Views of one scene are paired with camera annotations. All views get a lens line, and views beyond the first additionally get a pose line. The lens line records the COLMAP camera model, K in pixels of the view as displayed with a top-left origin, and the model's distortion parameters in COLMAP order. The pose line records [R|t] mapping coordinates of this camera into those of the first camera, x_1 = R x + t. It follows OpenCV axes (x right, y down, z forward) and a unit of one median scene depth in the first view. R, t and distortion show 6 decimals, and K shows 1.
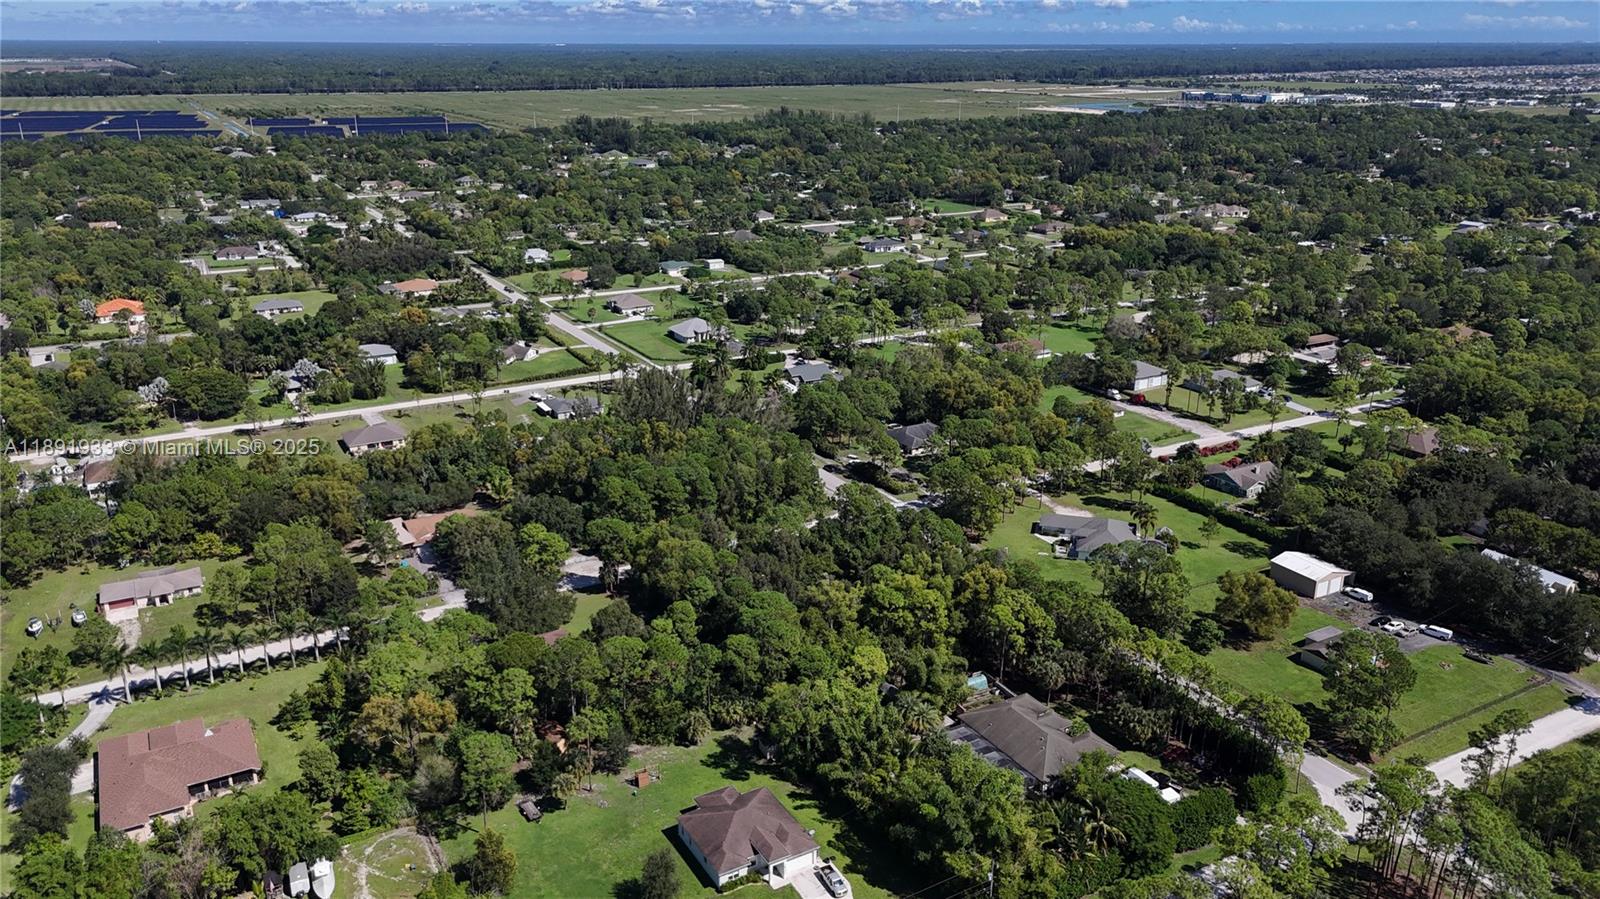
lens RADIAL K [[1178.1, 0, 801.4], [0, 1178.1, 447.9], [0, 0, 1]] dist [0.057517, -0.047190]
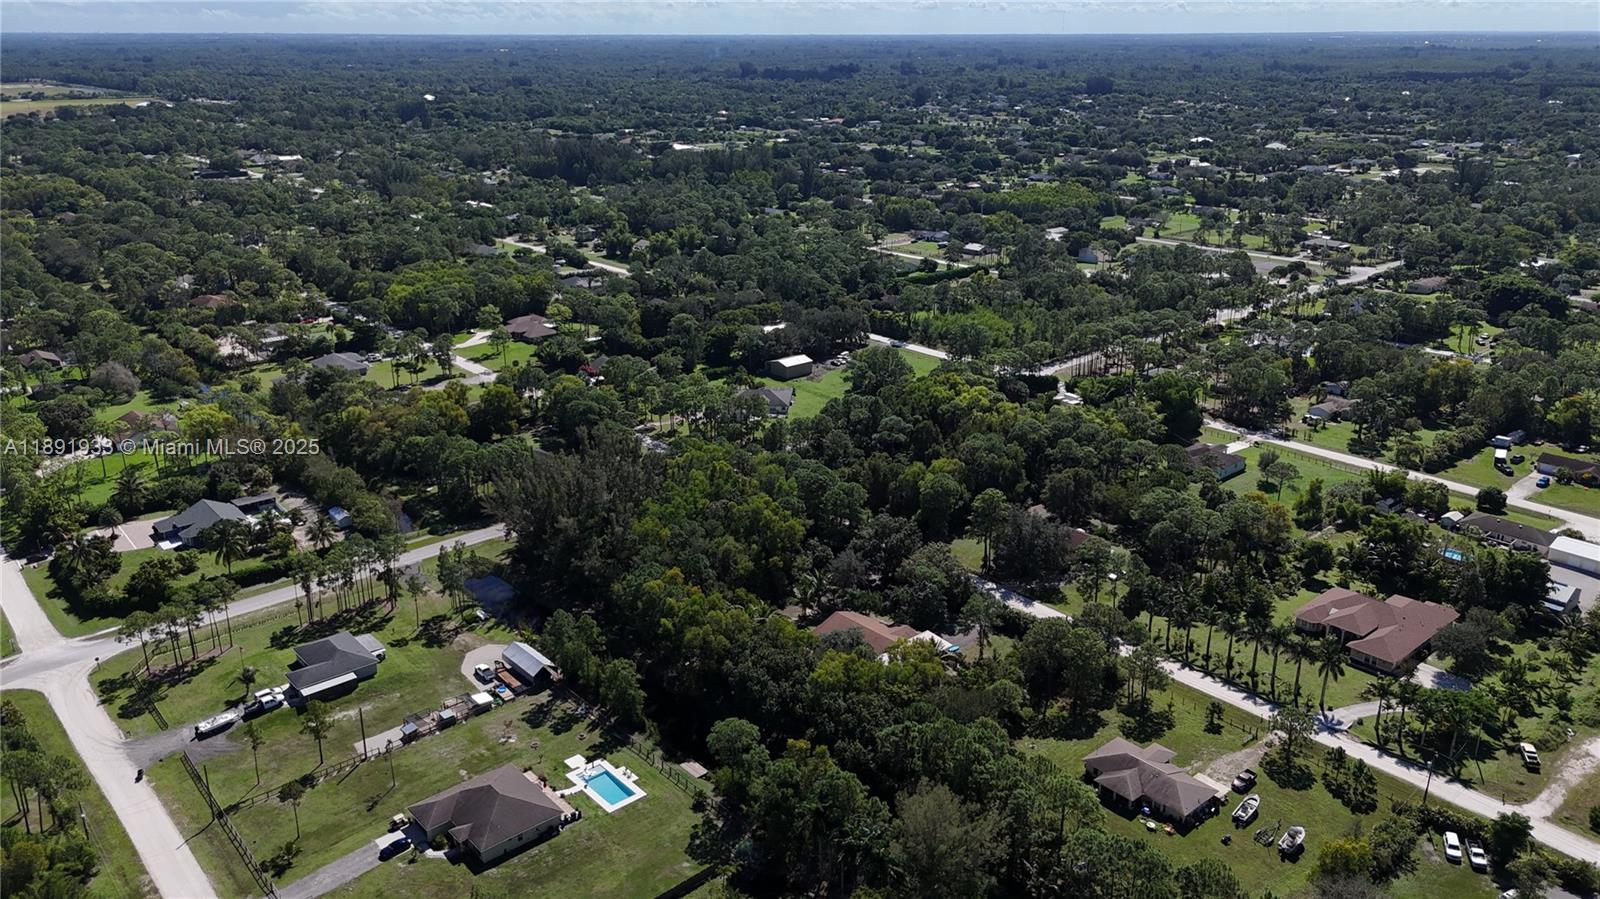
lens RADIAL K [[1178.1, 0, 801.4], [0, 1178.1, 447.9], [0, 0, 1]] dist [0.057517, -0.047190]
pose [[-0.204156, -0.327605, 0.922494, -0.696814], [0.320837, 0.867902, 0.379222, -0.255577], [-0.924870, 0.373391, -0.072080, 0.737852]]
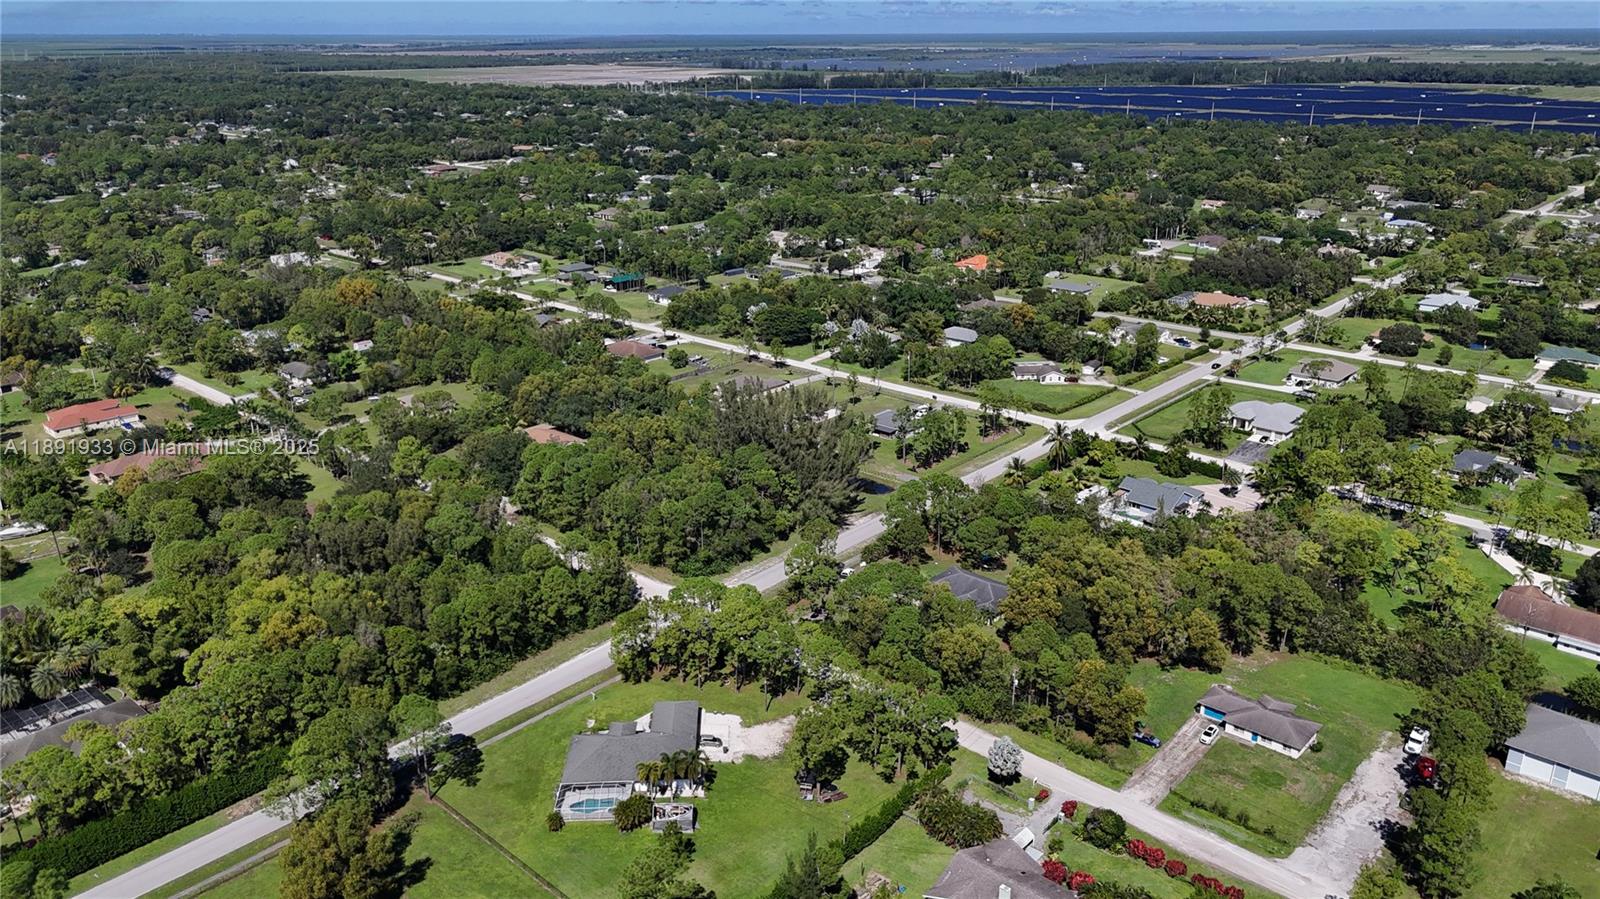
lens RADIAL K [[1178.1, 0, 801.4], [0, 1178.1, 447.9], [0, 0, 1]] dist [0.057517, -0.047190]
pose [[0.310786, 0.314040, -0.897101, 0.577794], [-0.306953, 0.926429, 0.217968, -0.182785], [0.899551, 0.207626, 0.384316, 0.544060]]
